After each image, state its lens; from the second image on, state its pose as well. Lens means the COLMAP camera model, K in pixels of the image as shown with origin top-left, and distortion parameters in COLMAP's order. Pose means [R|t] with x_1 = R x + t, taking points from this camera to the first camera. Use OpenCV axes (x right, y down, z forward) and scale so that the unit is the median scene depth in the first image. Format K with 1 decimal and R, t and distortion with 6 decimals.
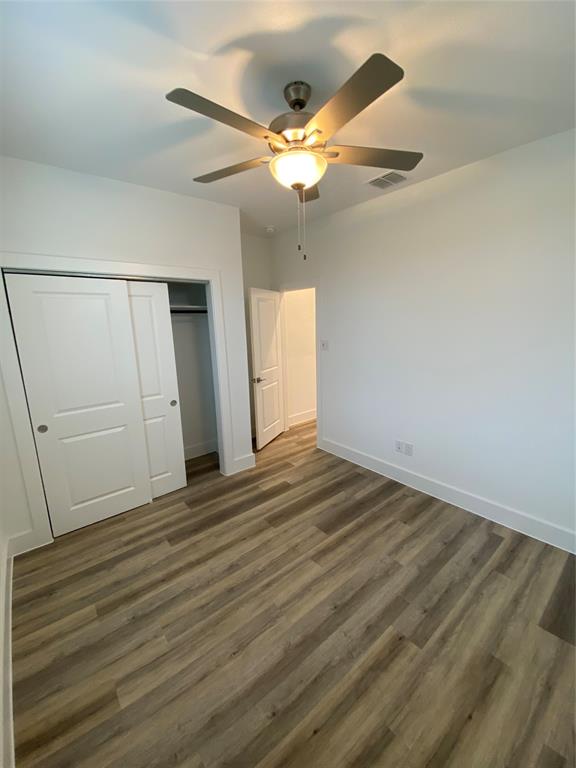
lens RADIAL K [[310.2, 0, 289.9], [0, 310.2, 381.7], [0, 0, 1]] dist [0.023500, -0.021150]
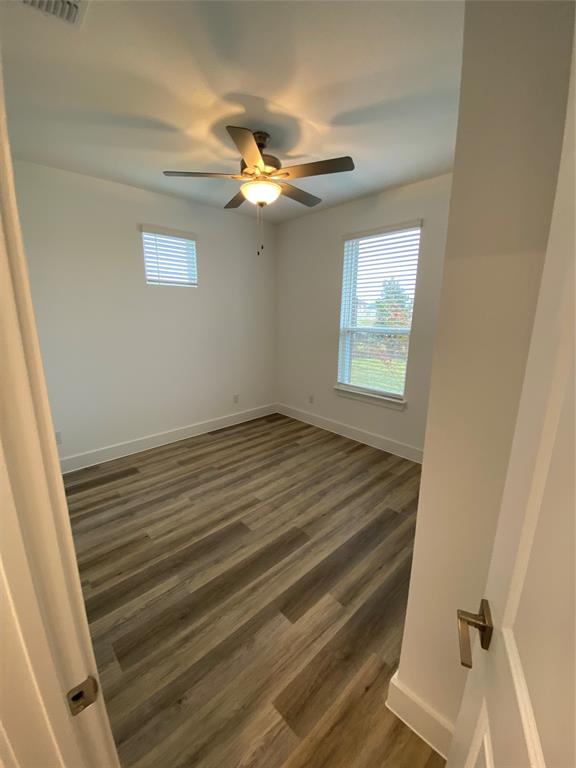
lens RADIAL K [[310.2, 0, 289.9], [0, 310.2, 381.7], [0, 0, 1]] dist [0.023500, -0.021150]
pose [[-0.997797, 0.035638, -0.055964, 0.005211], [0.009424, 0.911064, 0.412157, -0.344356], [0.065676, 0.410721, -0.909393, 1.926395]]
